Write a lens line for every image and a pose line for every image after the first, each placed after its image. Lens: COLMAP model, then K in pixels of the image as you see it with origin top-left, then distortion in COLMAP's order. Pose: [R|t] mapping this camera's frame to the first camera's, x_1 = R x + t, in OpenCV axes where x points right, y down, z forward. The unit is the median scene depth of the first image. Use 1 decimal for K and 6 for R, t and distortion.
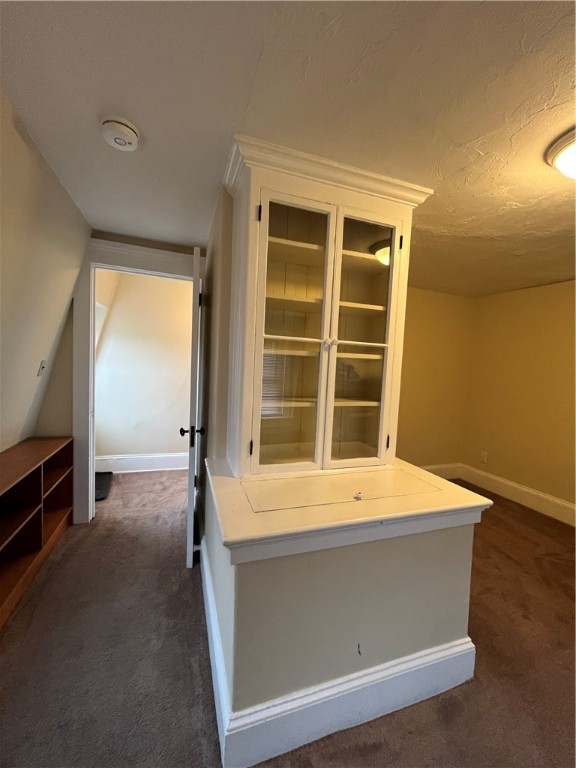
lens RADIAL K [[312.0, 0, 289.0], [0, 312.0, 382.0], [0, 0, 1]] dist [-0.000731, -0.000334]
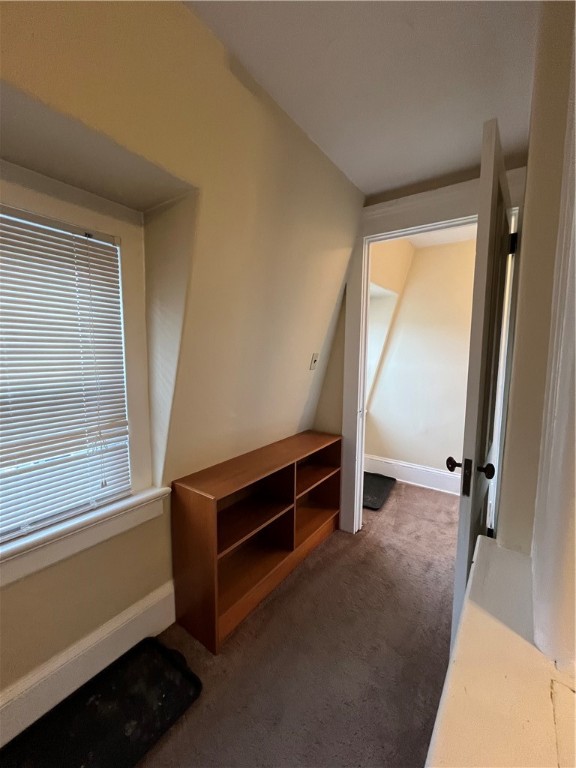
lens RADIAL K [[312.0, 0, 286.8], [0, 312.0, 385.5], [0, 0, 1]] dist [-0.000731, -0.000334]
pose [[0.567620, 0.042863, -0.822174, -0.033757], [-0.027483, 0.999074, 0.033112, 0.001177], [0.822832, 0.003801, 0.568272, 0.343215]]
